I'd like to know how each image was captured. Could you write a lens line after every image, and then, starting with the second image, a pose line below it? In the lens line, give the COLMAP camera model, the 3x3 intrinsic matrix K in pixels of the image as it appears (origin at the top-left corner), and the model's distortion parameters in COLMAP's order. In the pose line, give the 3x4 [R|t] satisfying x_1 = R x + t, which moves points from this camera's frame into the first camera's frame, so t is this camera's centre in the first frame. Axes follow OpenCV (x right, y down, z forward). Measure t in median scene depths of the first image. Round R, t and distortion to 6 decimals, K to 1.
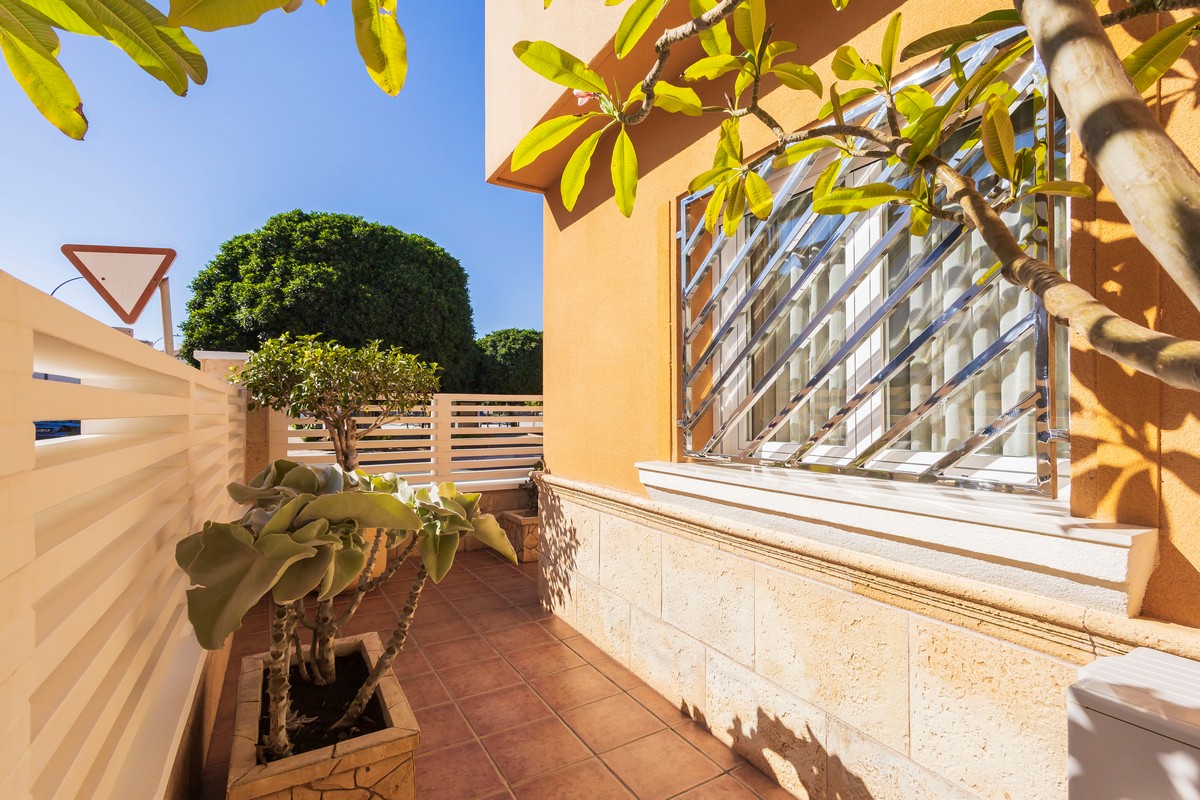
lens RADIAL K [[556.2, 0, 637.1], [0, 556.2, 405.3], [0, 0, 1]] dist [0.008110, -0.000591]
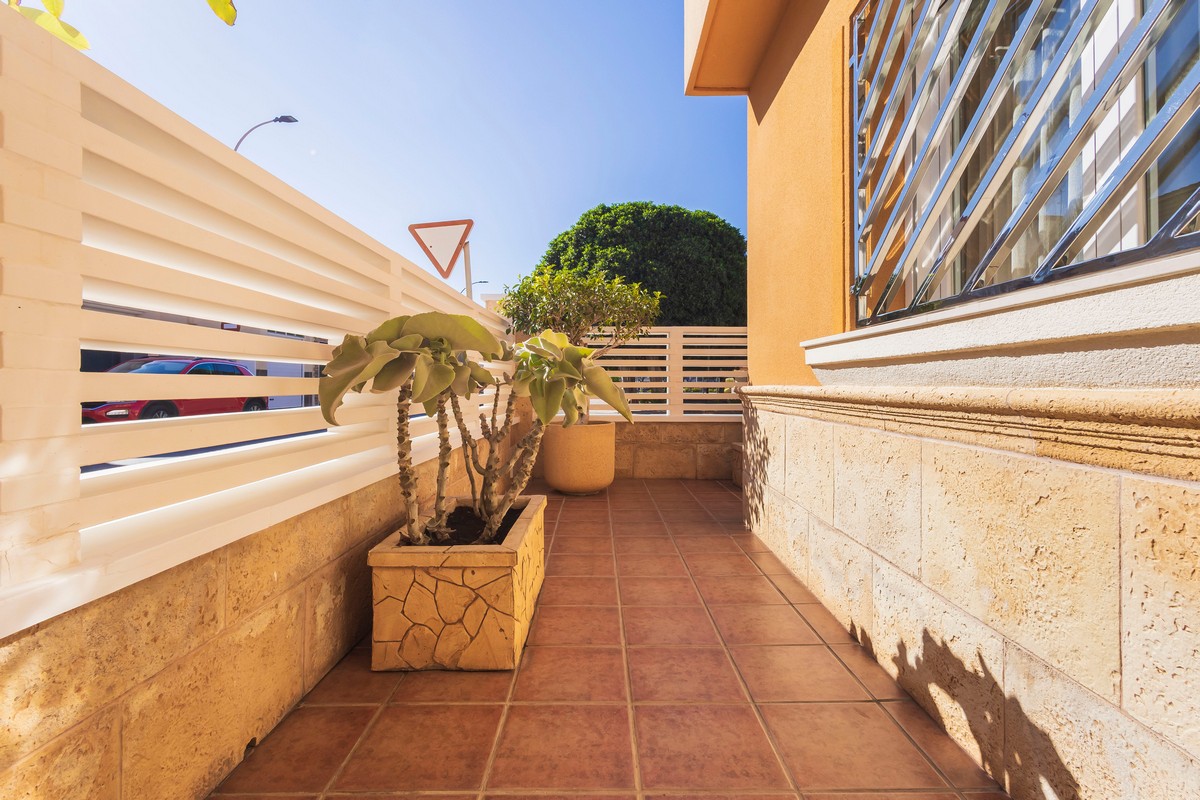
lens RADIAL K [[556.2, 0, 617.4], [0, 556.2, 377.8], [0, 0, 1]] dist [0.008110, -0.000591]
pose [[0.855733, -0.013603, -0.517239, 0.237141], [0.015337, 0.999882, -0.000922, 0.184123], [0.517191, -0.007144, 0.855840, 0.137290]]
